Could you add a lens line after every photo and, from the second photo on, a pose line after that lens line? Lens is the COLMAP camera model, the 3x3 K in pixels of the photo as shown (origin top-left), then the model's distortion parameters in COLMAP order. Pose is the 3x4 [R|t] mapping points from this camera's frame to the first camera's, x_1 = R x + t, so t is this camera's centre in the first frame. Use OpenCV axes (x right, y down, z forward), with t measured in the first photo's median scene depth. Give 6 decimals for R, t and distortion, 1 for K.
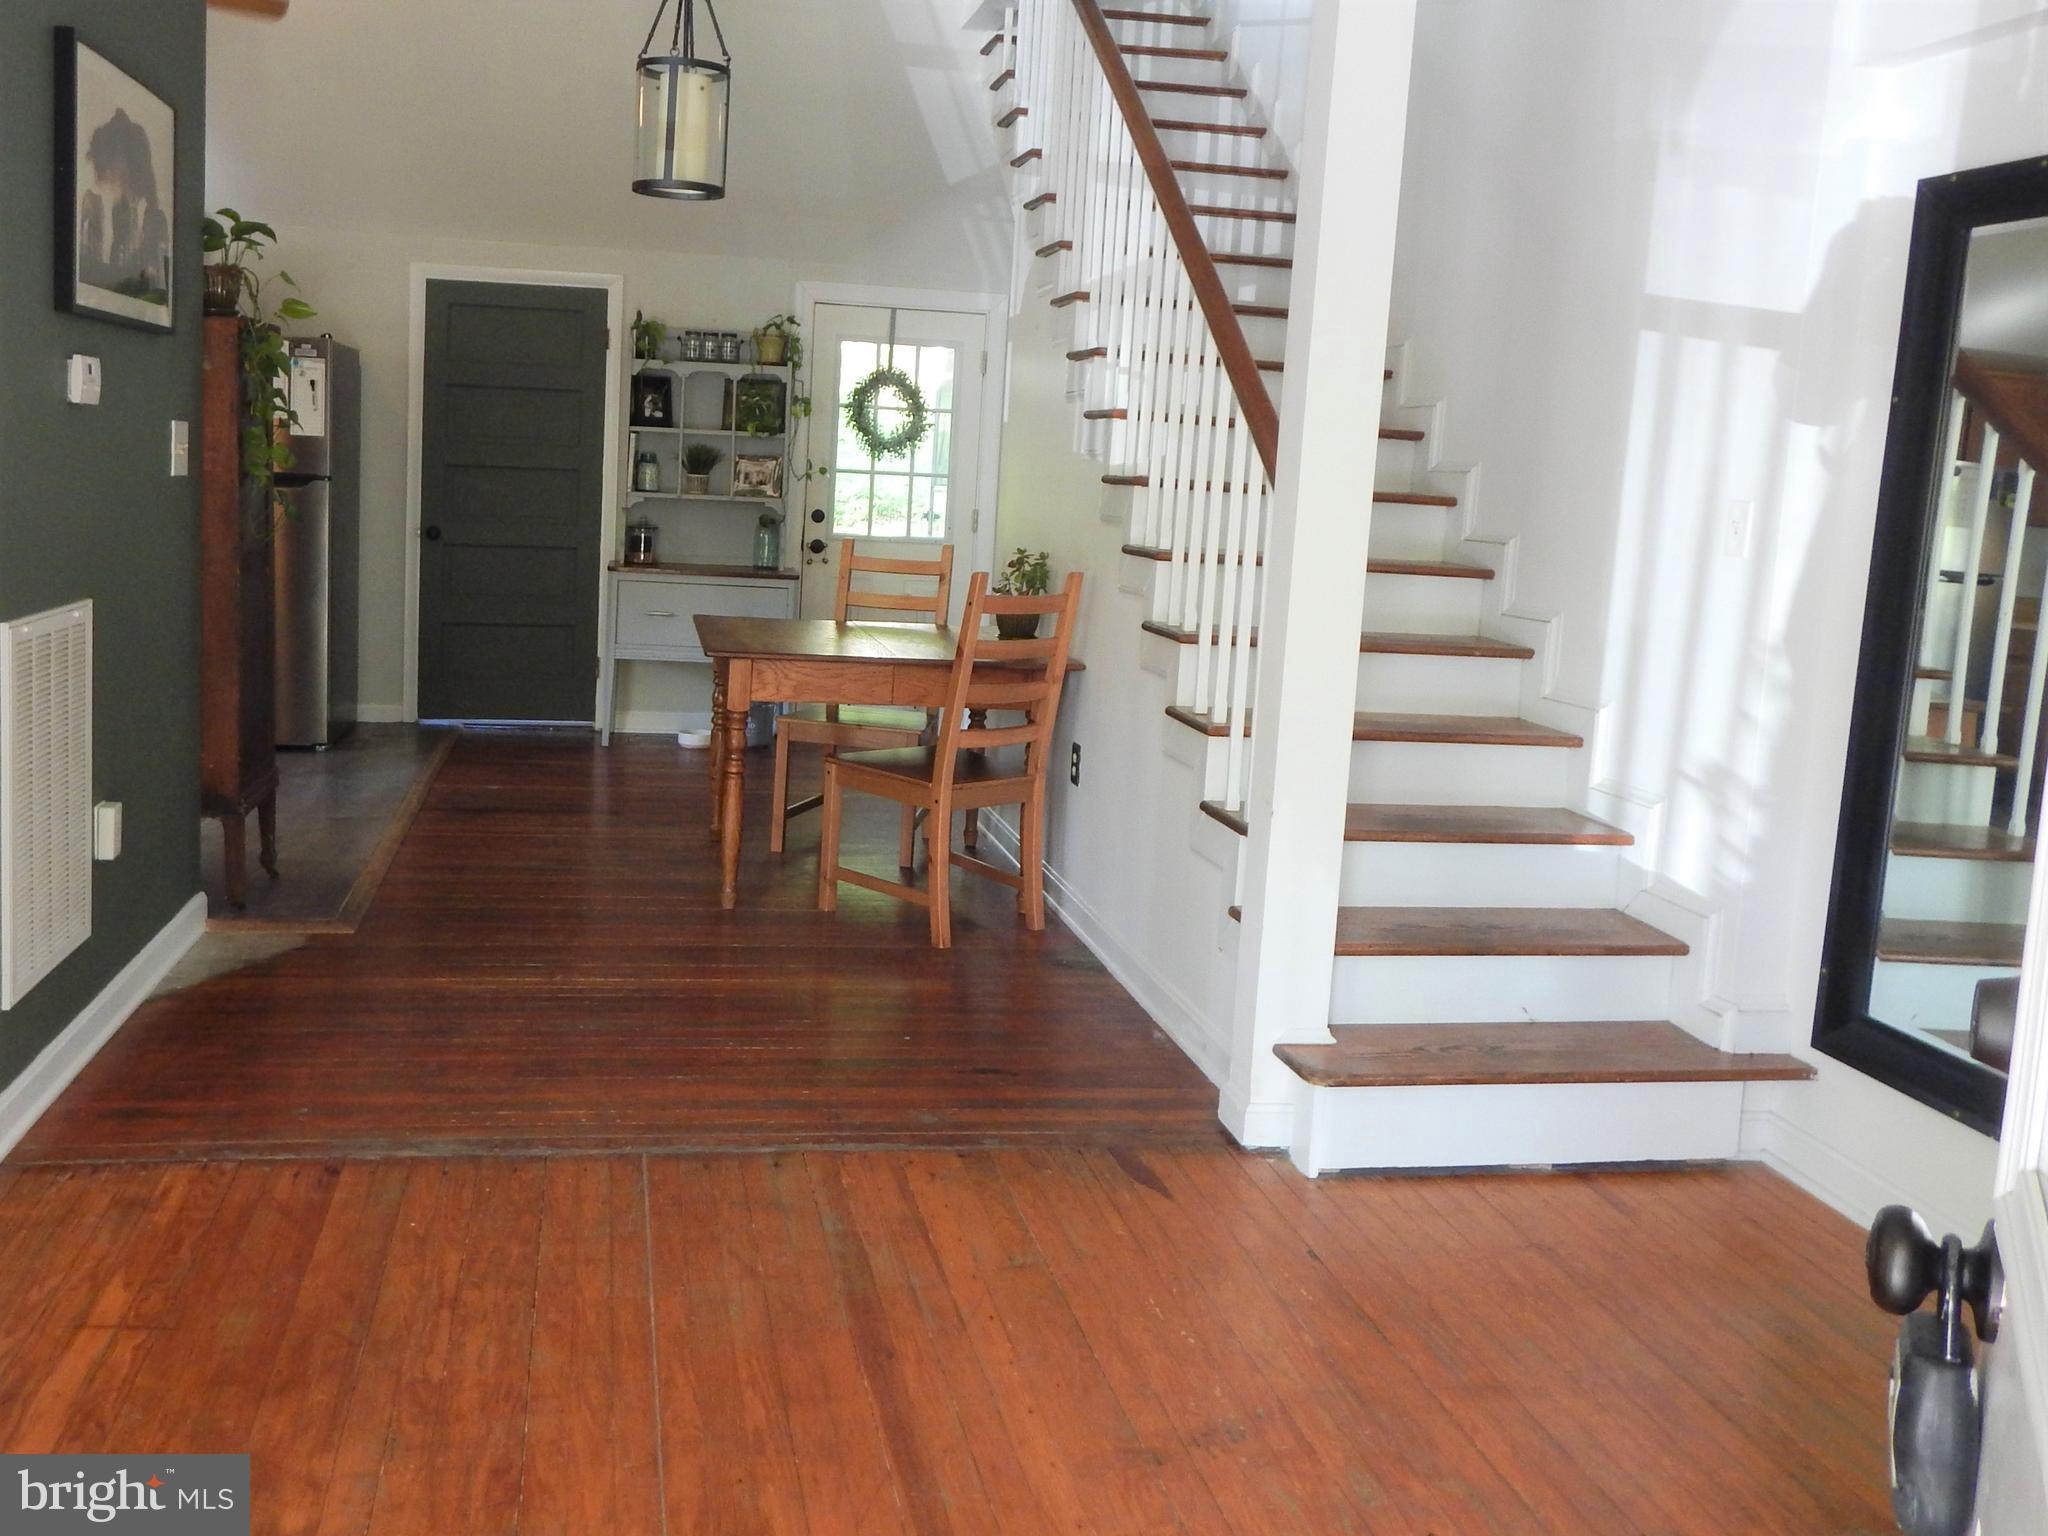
lens RADIAL K [[1674.2, 0, 859.9], [0, 1674.2, 627.5], [0, 0, 1]] dist [0.003138, -0.001085]
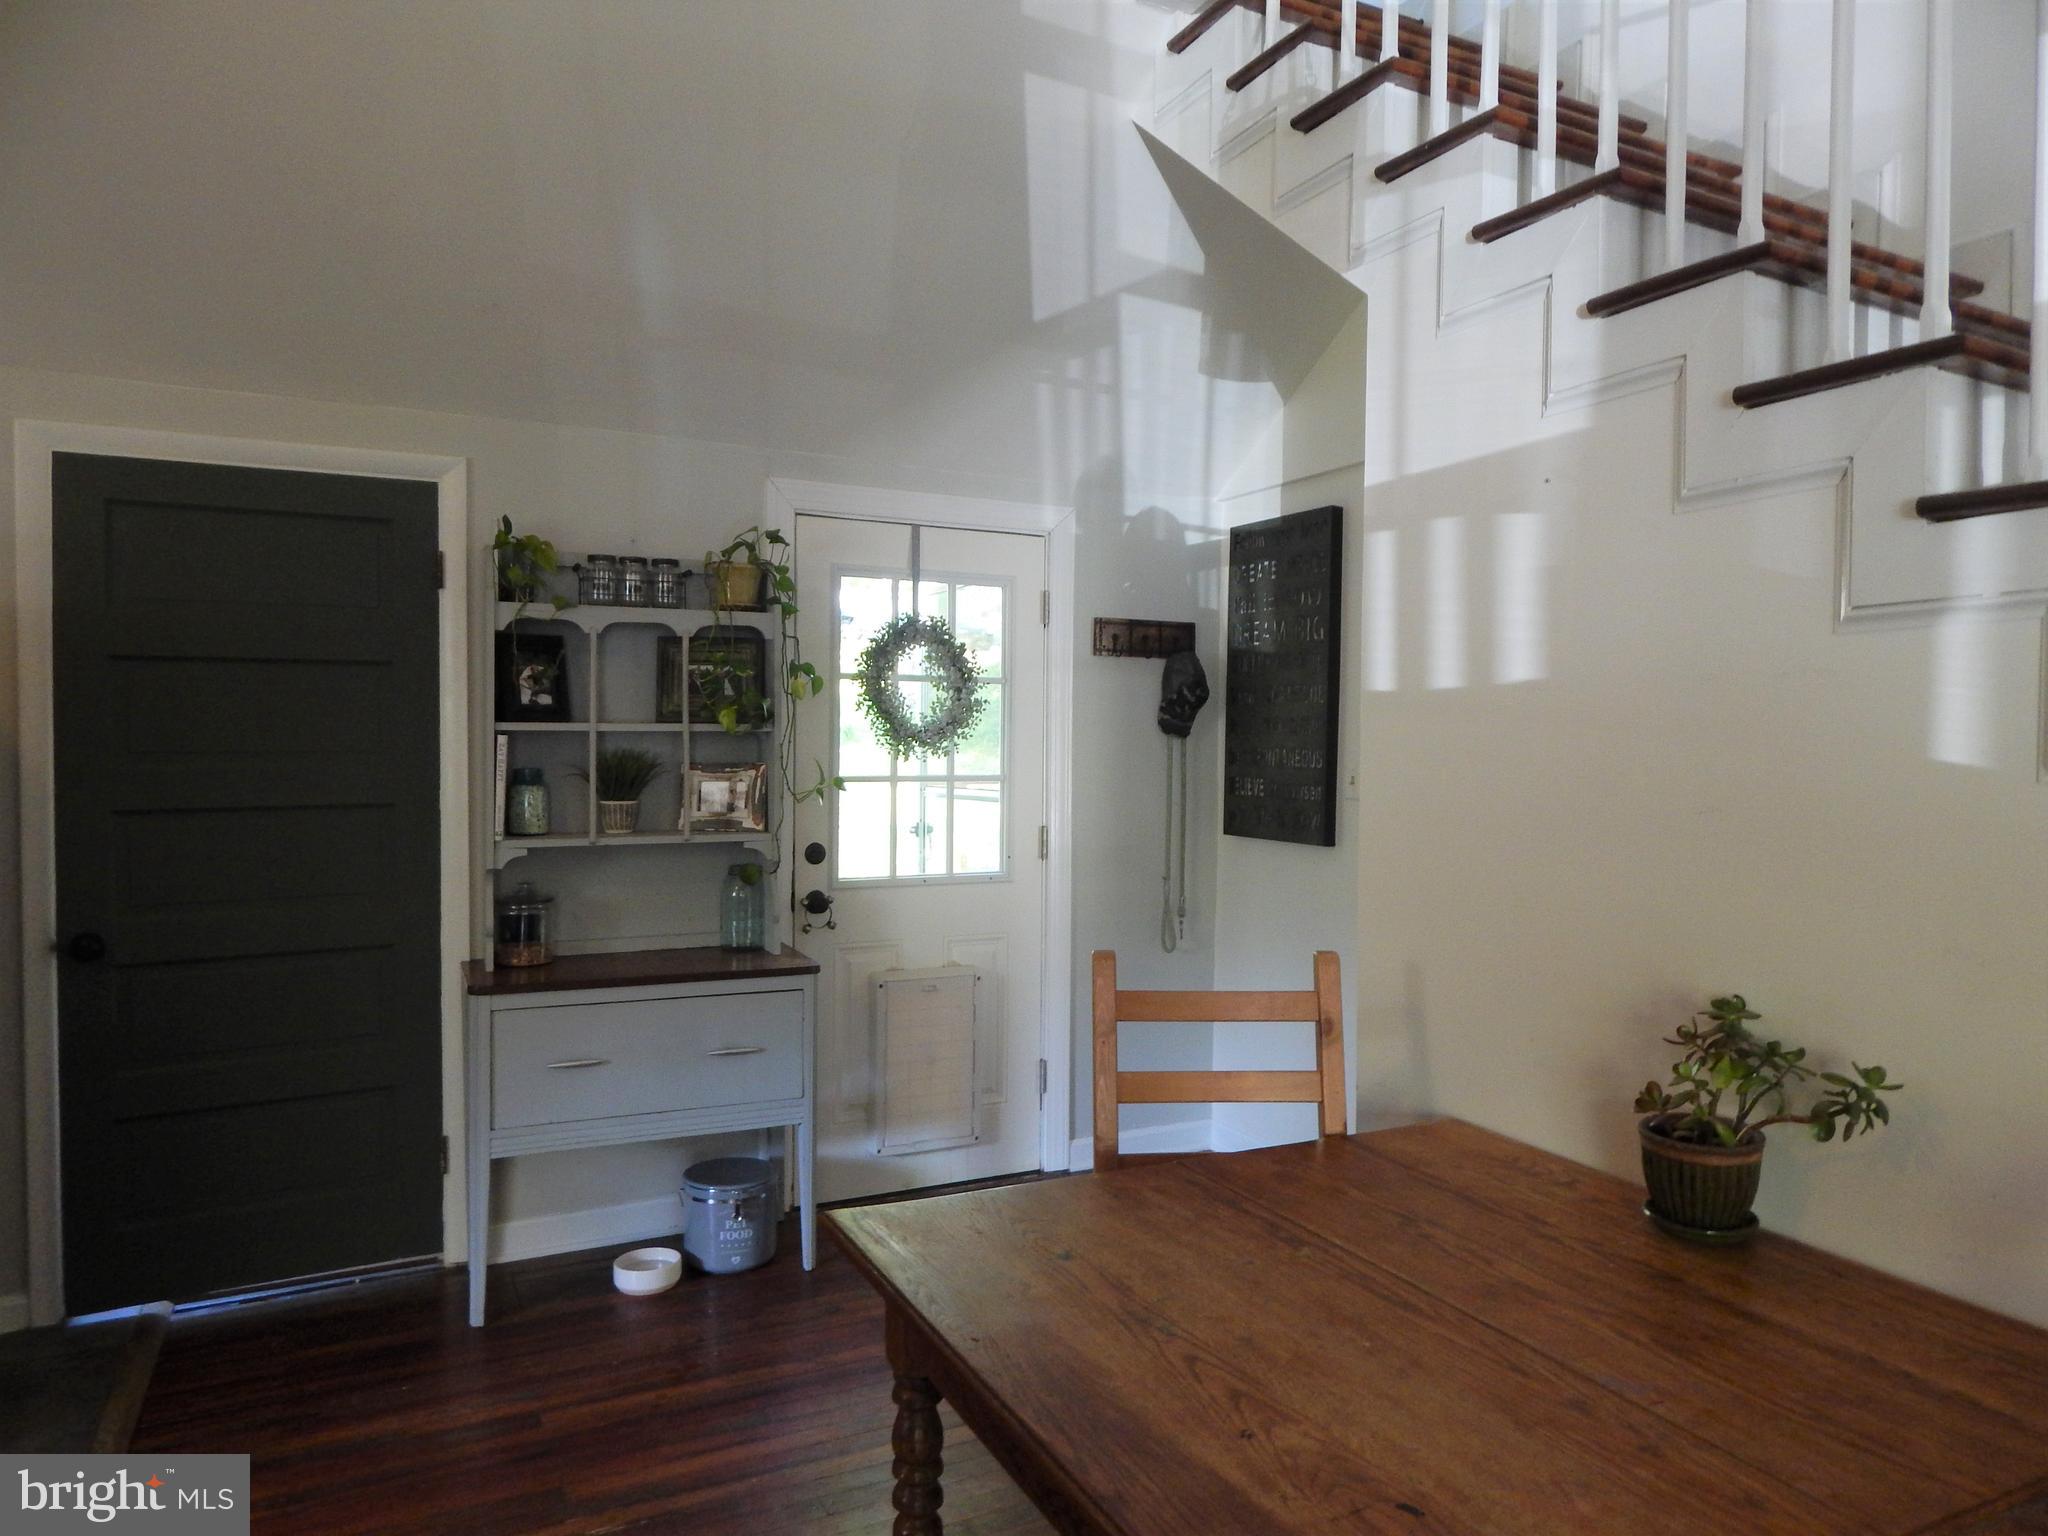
lens RADIAL K [[1329.0, 0, 1035.7], [0, 1329.0, 766.7], [0, 0, 1]] dist [-0.003032, -0.004872]
pose [[0.944795, -0.048170, 0.324102, -0.130044], [0.070455, 0.995864, -0.057375, -0.078963], [-0.319998, 0.077042, 0.944281, 0.616776]]
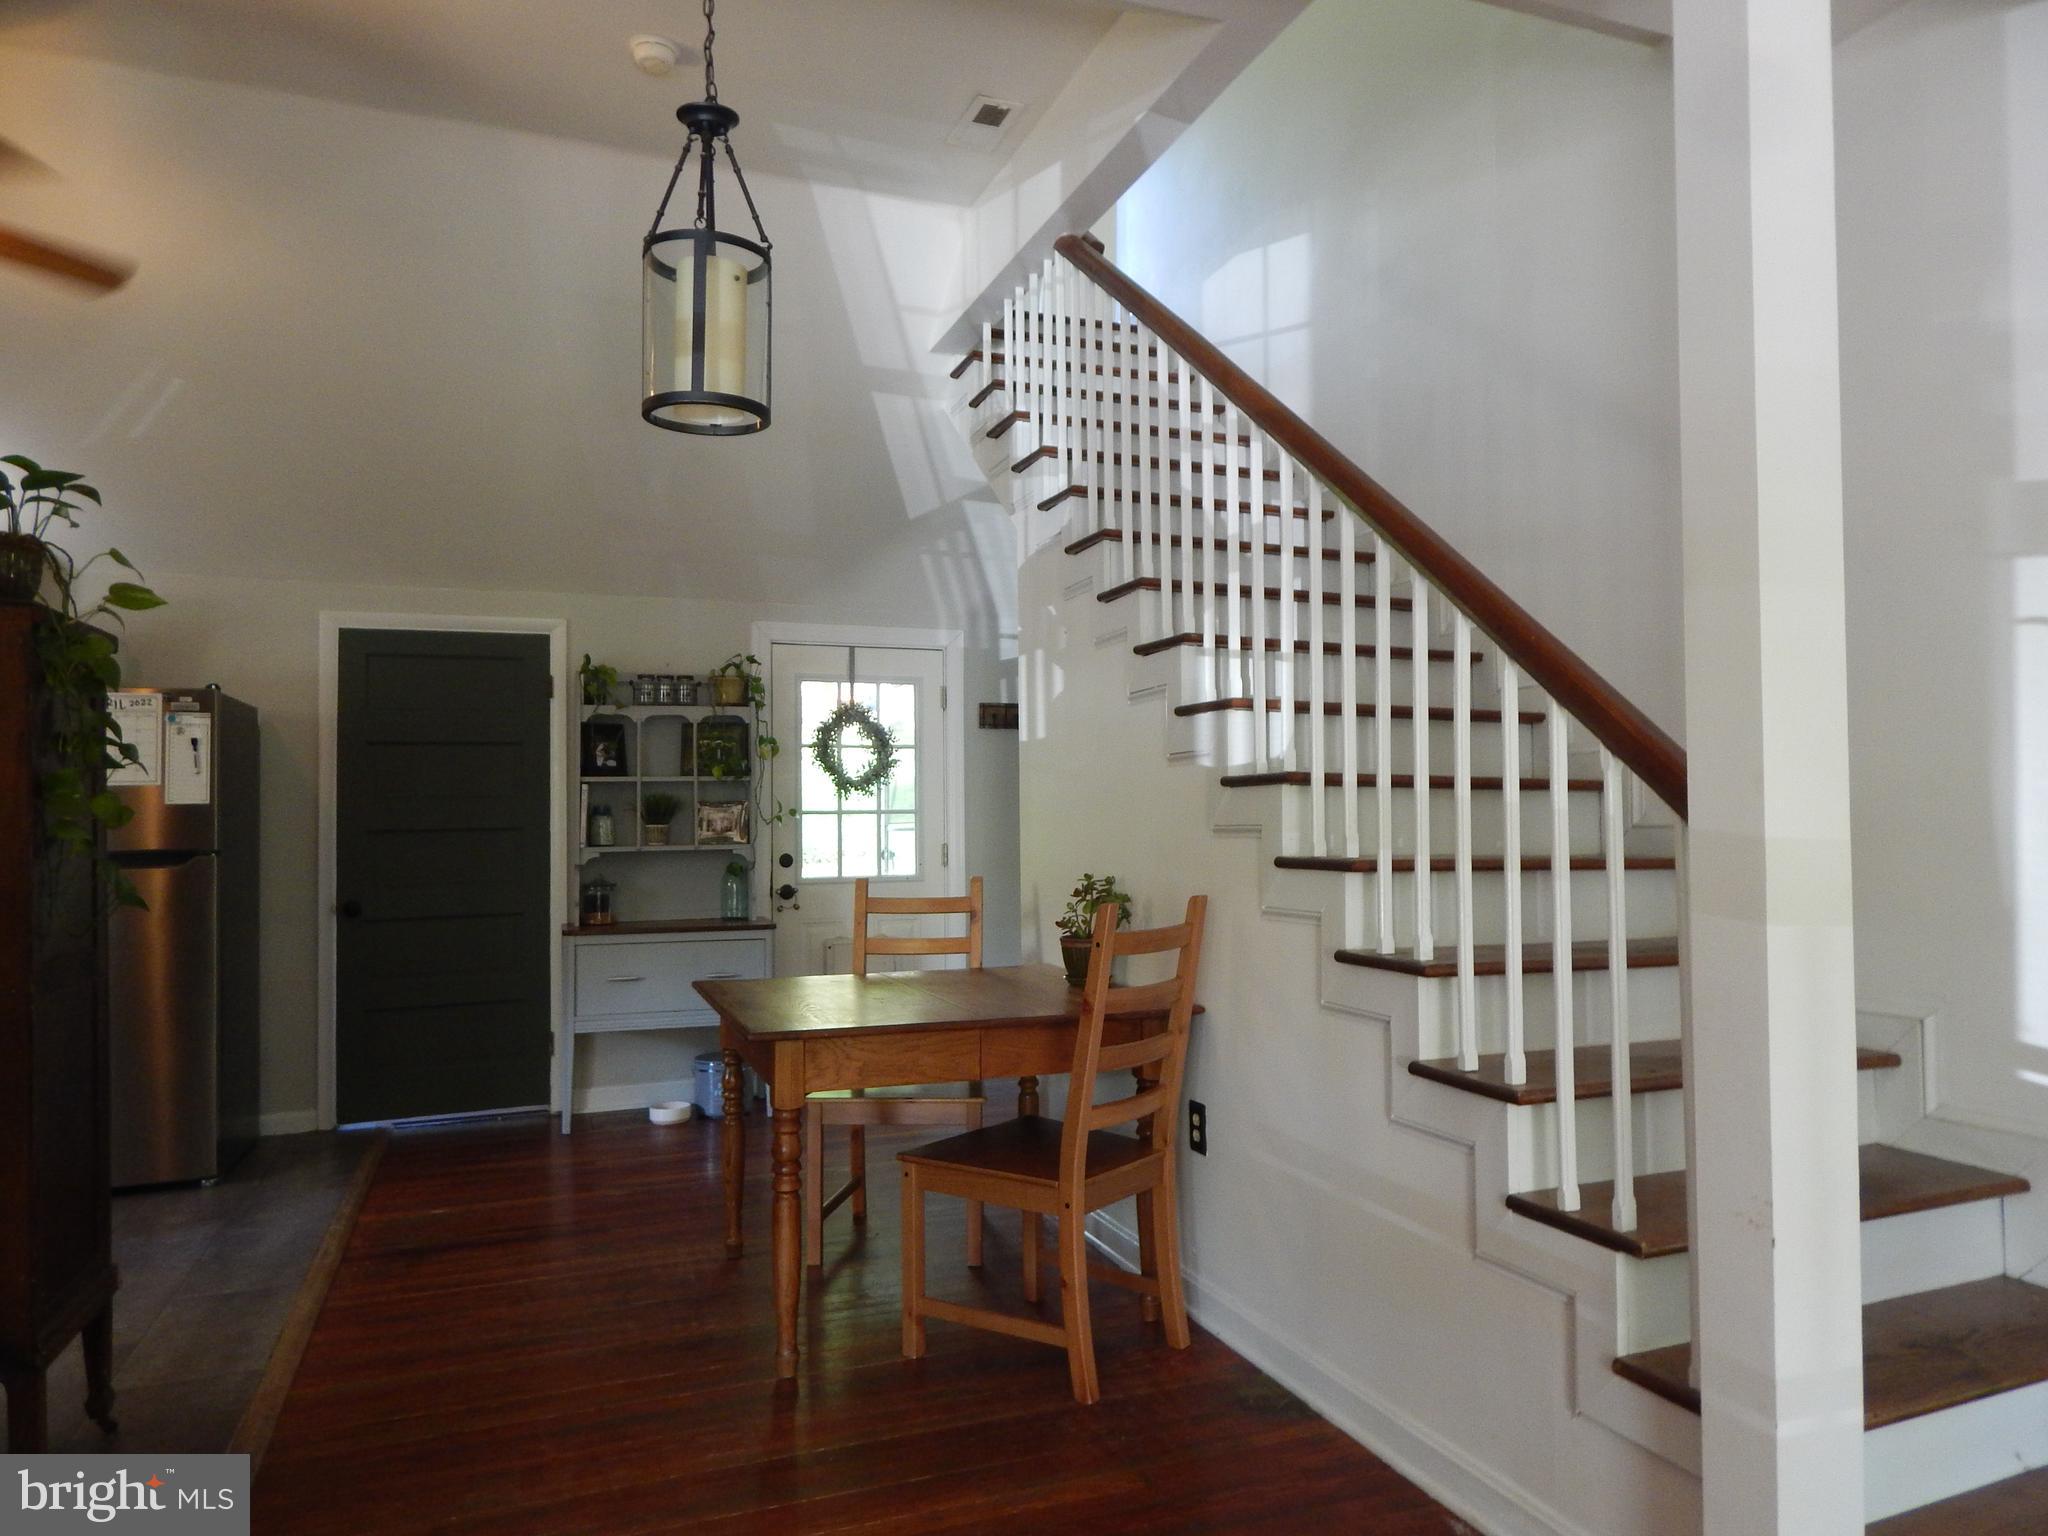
lens RADIAL K [[1329.0, 0, 1035.7], [0, 1329.0, 766.7], [0, 0, 1]] dist [-0.003032, -0.004872]
pose [[0.972334, -0.051469, 0.227855, -0.069676], [0.081833, 0.988664, -0.125881, -0.014581], [-0.218793, 0.141045, 0.965524, 0.272531]]
